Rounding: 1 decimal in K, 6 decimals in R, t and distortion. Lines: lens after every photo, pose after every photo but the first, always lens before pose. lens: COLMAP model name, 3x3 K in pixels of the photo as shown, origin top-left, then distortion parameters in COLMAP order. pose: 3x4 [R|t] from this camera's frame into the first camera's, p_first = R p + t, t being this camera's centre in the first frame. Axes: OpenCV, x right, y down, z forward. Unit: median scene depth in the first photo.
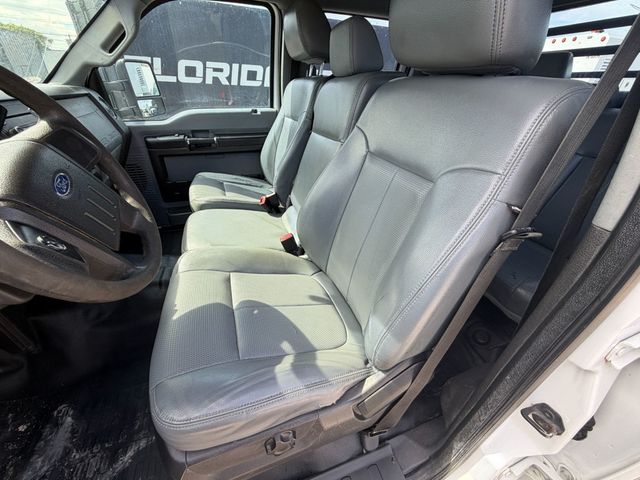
lens RADIAL K [[257.4, 0, 320.0], [0, 257.4, 240.0], [0, 0, 1]] dist [0.003565, 0.000386]
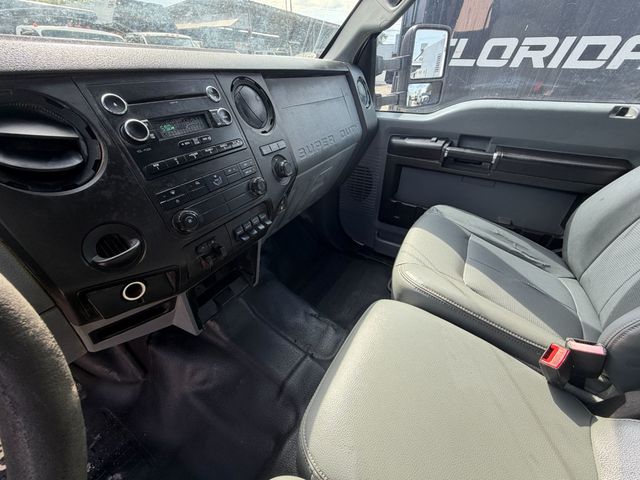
lens RADIAL K [[257.4, 0, 320.0], [0, 257.4, 240.0], [0, 0, 1]] dist [0.003565, 0.000386]
pose [[0.622330, 0.416746, -0.662591, -0.188520], [-0.393654, 0.898283, 0.195253, -0.180106], [0.676566, 0.139320, 0.723083, 0.350468]]
